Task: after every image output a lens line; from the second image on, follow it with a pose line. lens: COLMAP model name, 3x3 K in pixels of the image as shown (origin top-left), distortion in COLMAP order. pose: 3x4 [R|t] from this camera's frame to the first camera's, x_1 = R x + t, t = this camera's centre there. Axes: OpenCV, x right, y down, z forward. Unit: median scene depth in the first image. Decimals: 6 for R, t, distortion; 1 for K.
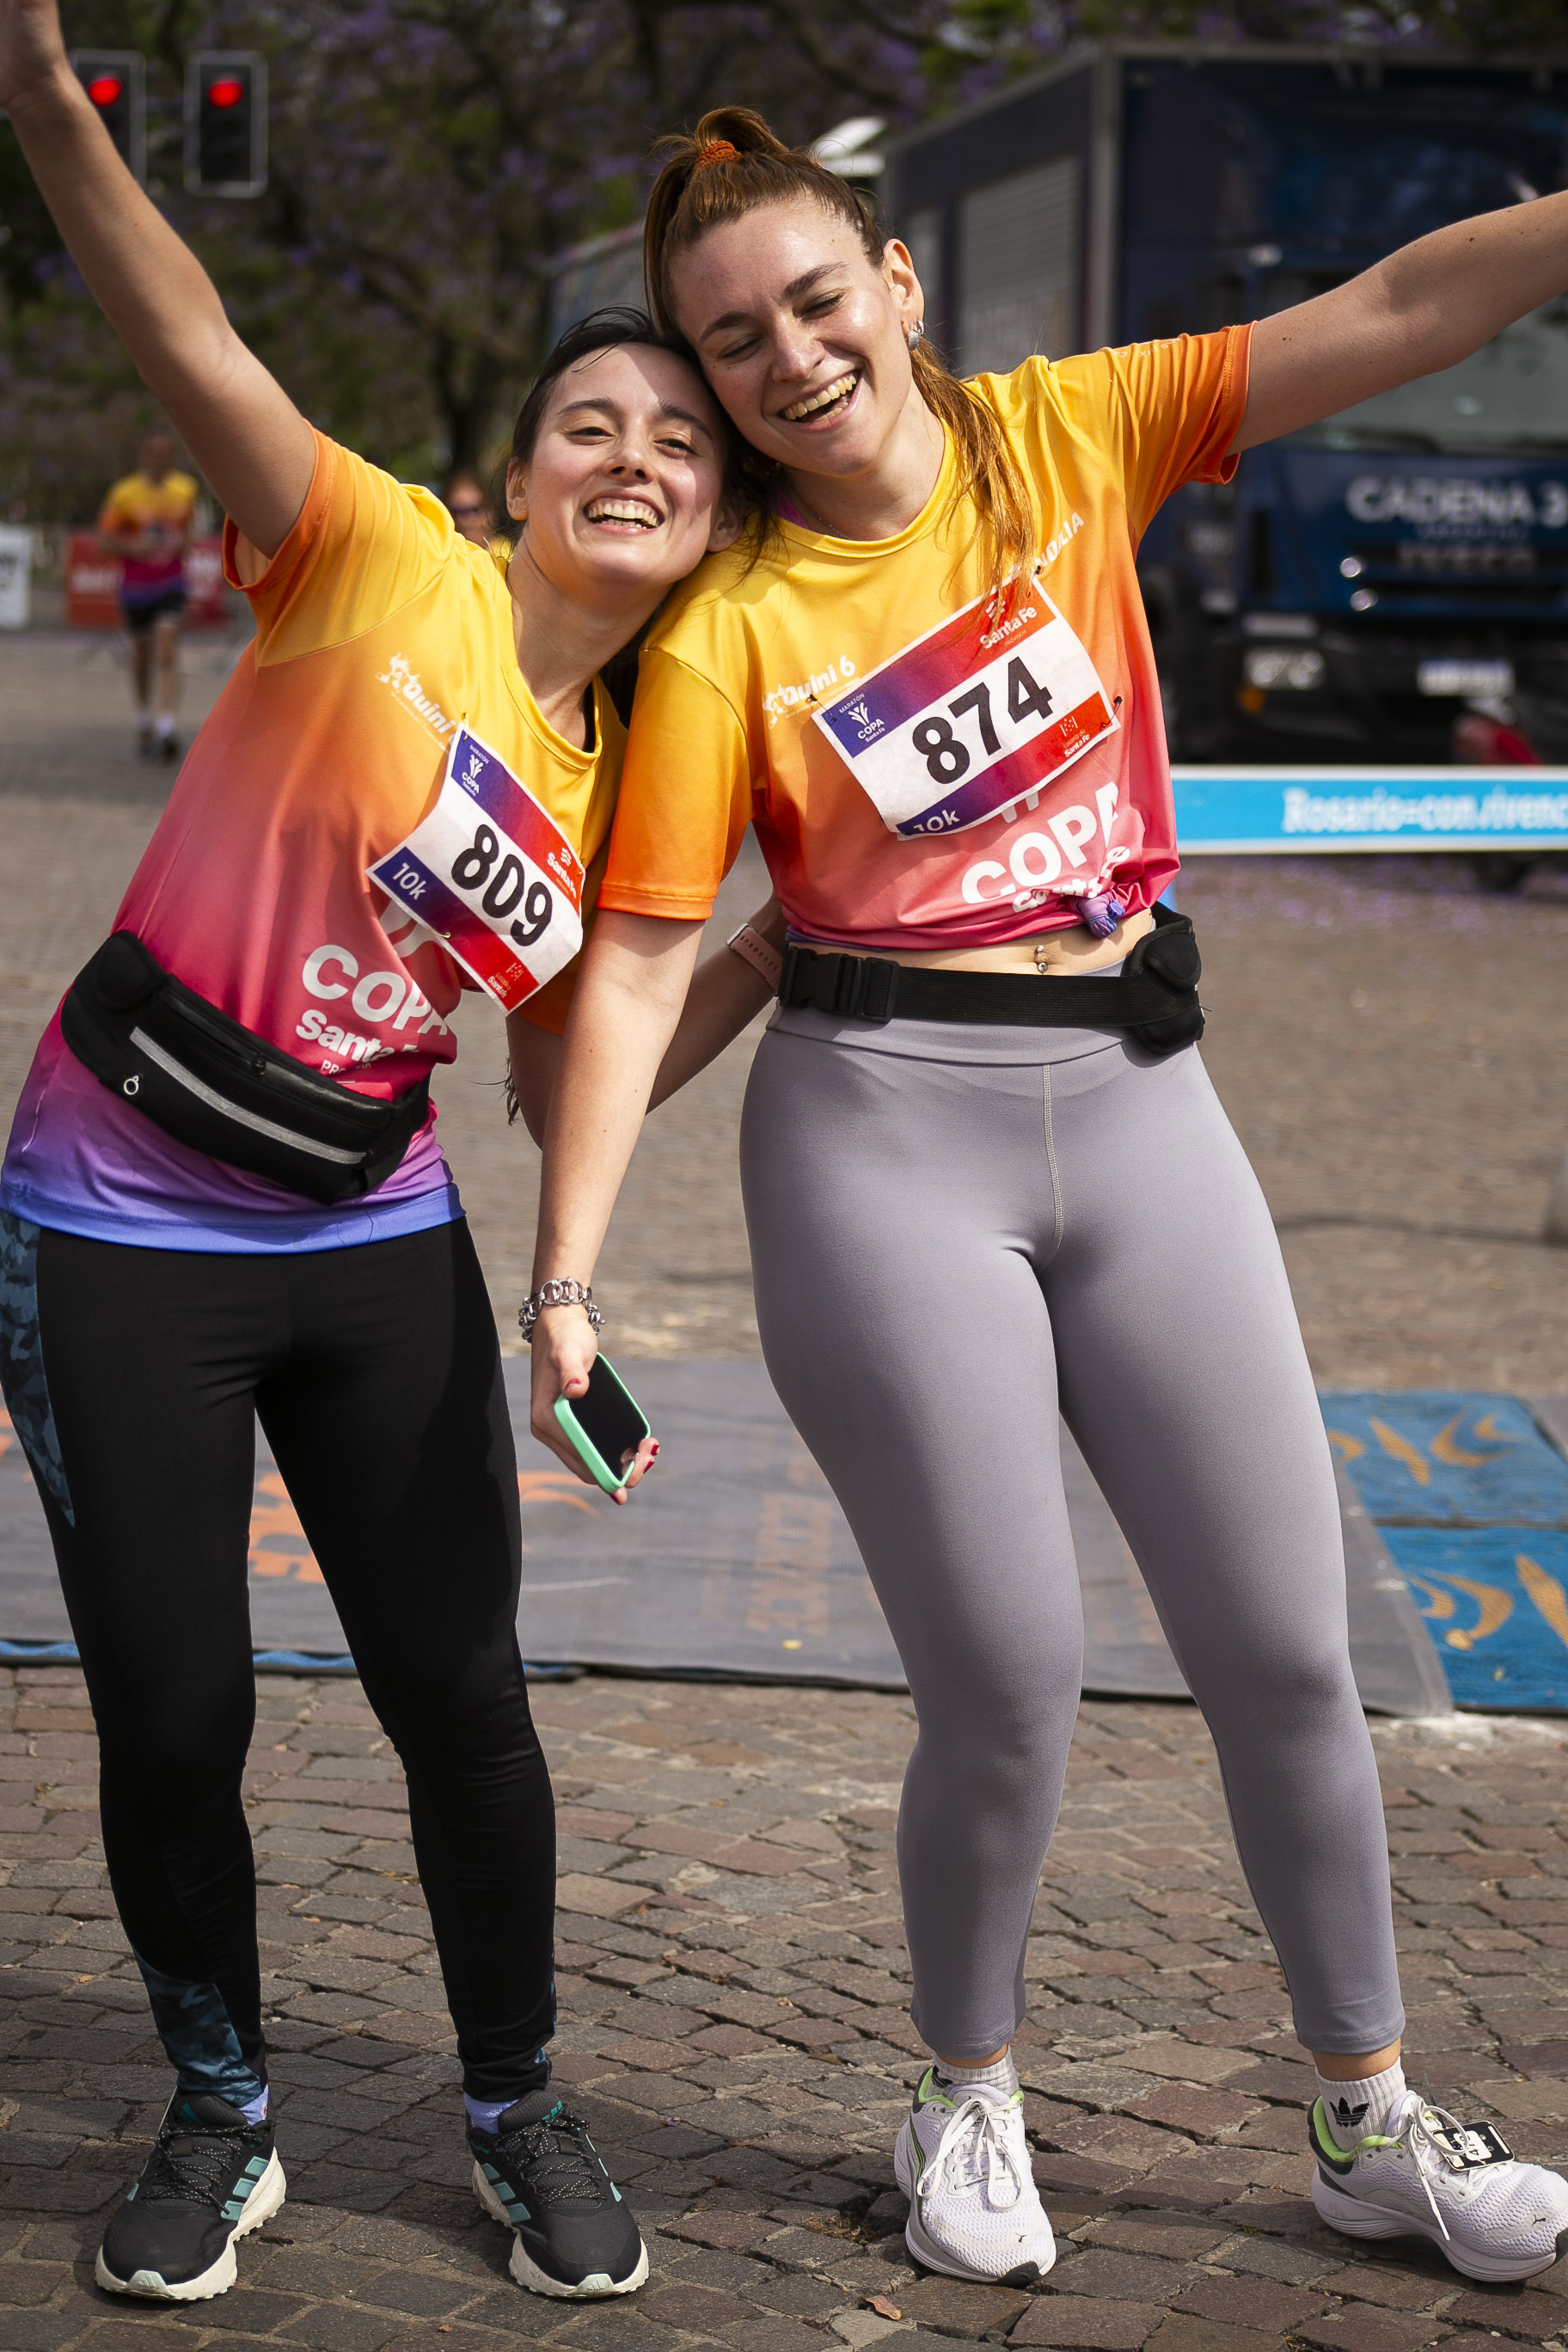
lens RADIAL K [[5369.3, 0, 784.3], [0, 5369.3, 1257.9], [0, 0, 1]] dist [-0.102102, 0.870843]
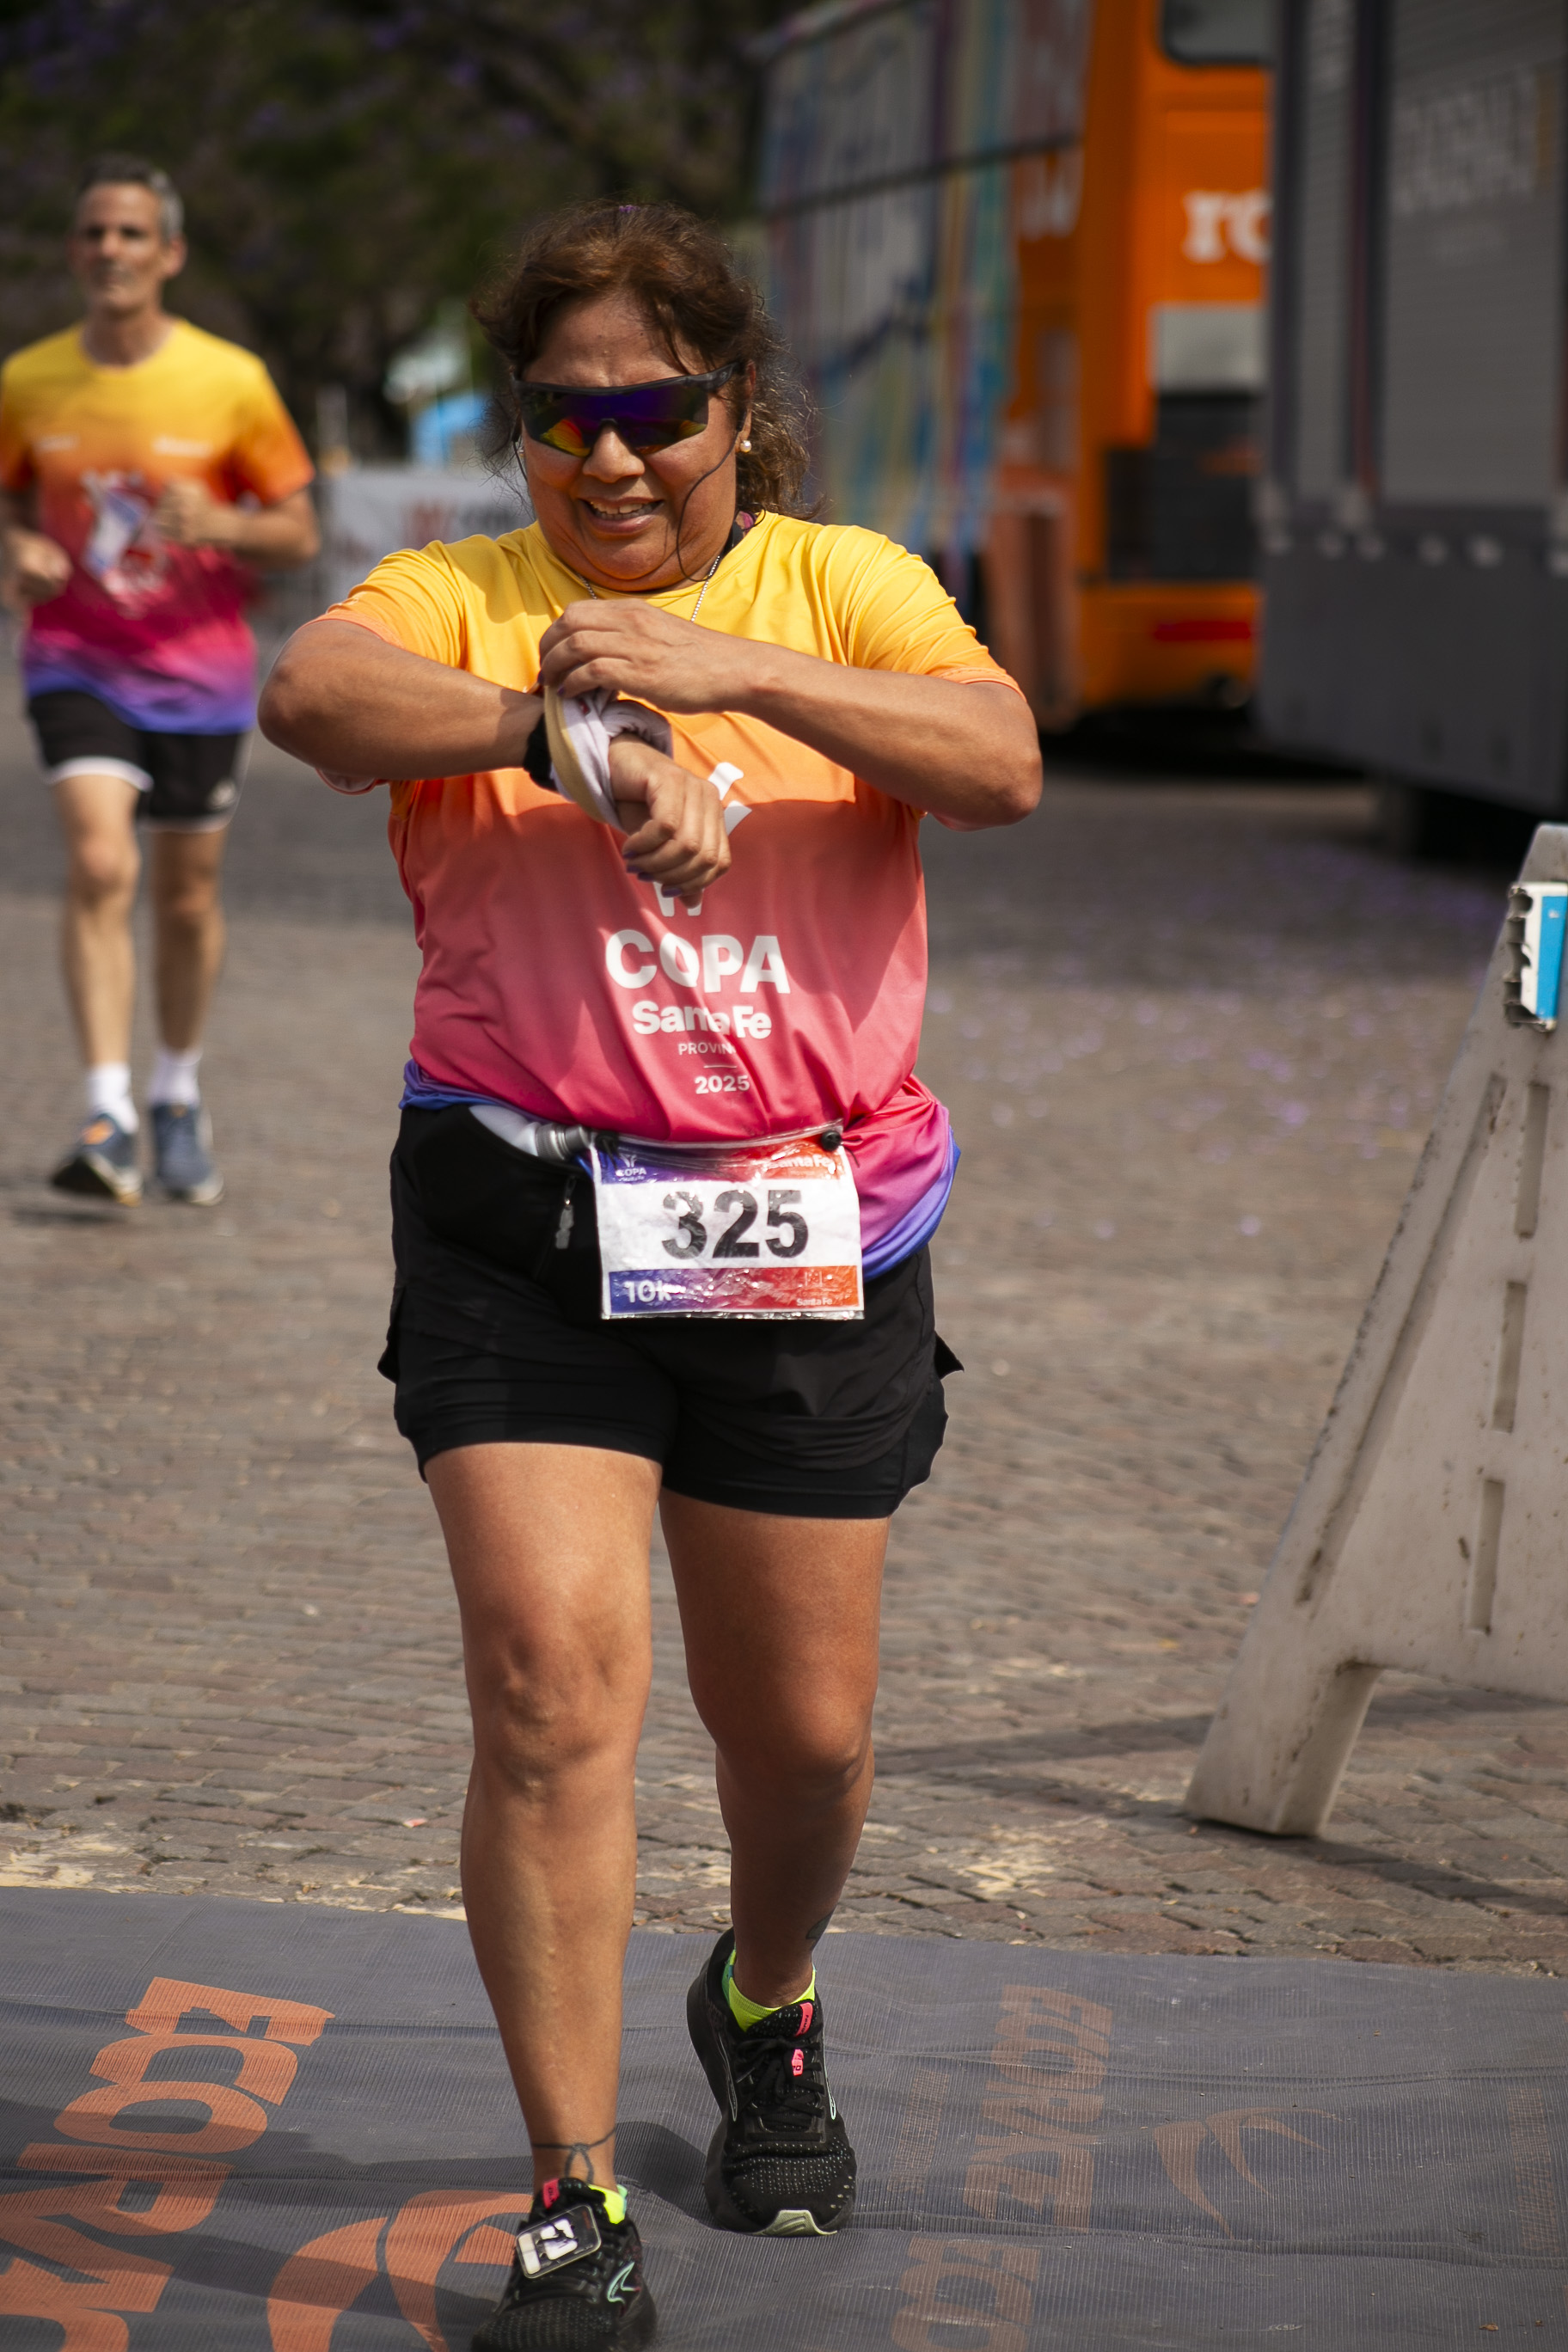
lens RADIAL K [[8053.3, 0, 784.0], [0, 8053.3, 1176.0], [0, 0, 1]] dist [0.528449, 3.323525]
pose [[0.998965, -0.000465, -0.045487, 0.015941], [-0.001646, 0.998923, -0.046363, -0.018827], [0.045460, 0.046390, 0.997888, 0.134098]]
